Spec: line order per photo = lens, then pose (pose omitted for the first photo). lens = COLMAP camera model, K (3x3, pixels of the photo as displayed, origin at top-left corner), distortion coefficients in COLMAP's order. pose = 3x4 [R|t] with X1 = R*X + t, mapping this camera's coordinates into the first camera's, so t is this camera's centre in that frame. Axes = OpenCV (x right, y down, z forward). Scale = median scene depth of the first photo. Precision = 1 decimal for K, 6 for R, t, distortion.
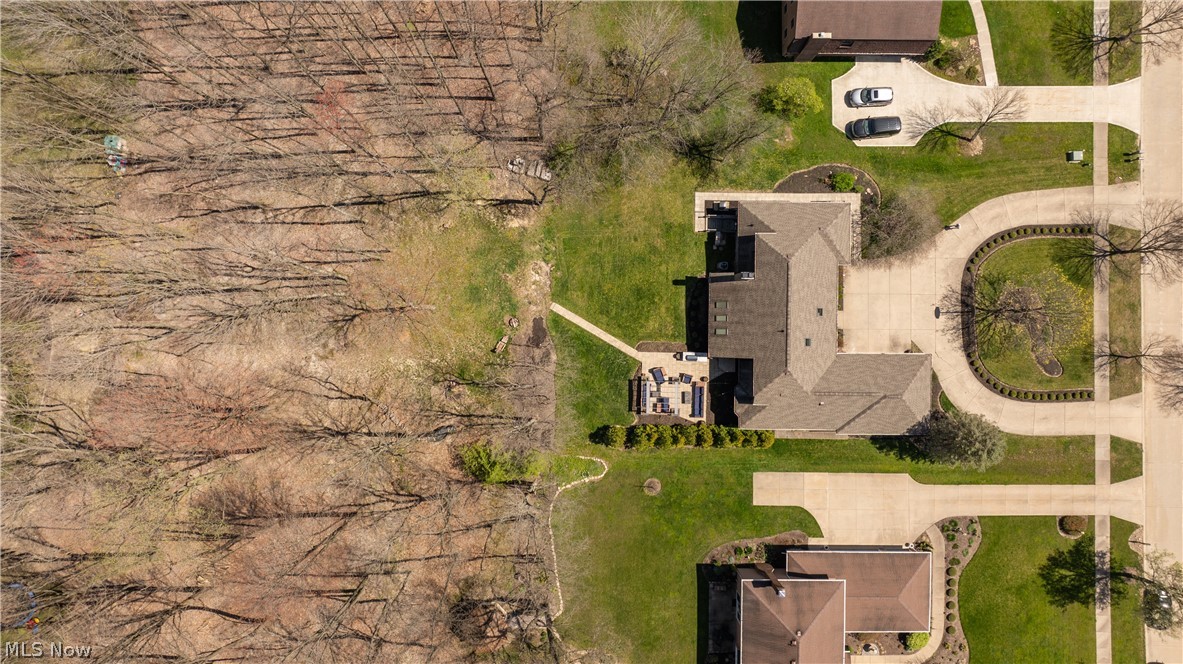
lens RADIAL K [[834.4, 0, 589.8], [0, 834.4, 331.5], [0, 0, 1]] dist [-0.010632, 0.013250]
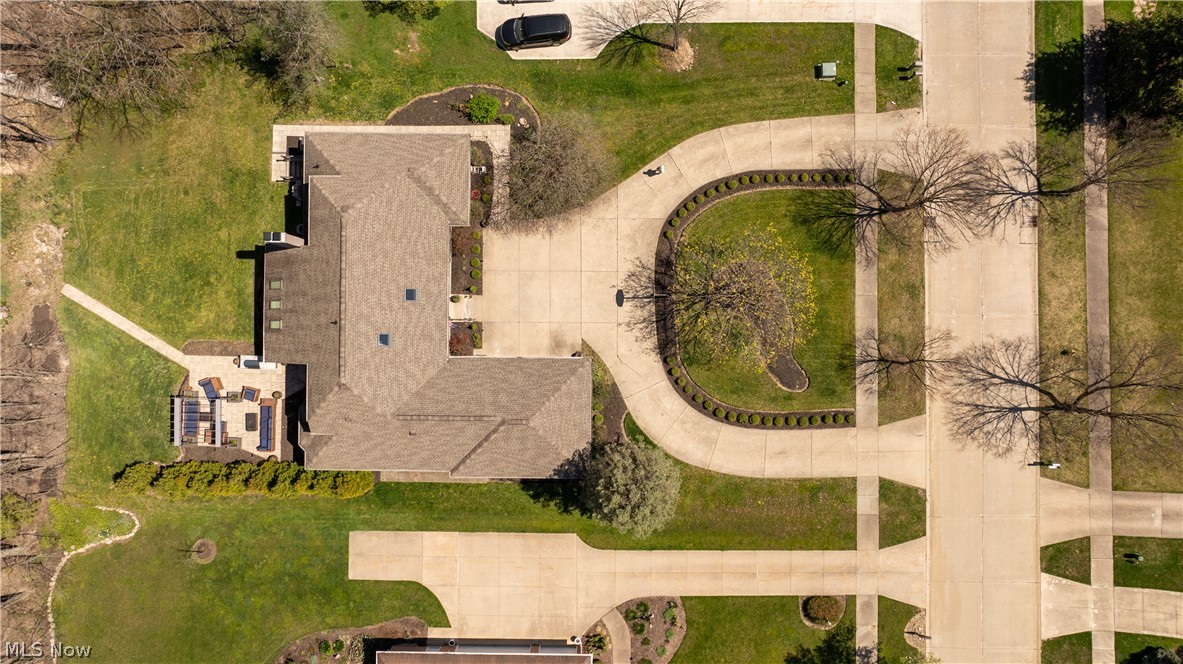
lens RADIAL K [[834.4, 0, 594.0], [0, 834.4, 330.1], [0, 0, 1]] dist [-0.010632, 0.013250]
pose [[0.999910, -0.000368, -0.013375, 0.404345], [0.000184, 0.999905, -0.013818, 0.013283], [0.013379, 0.013815, 0.999815, 0.314598]]
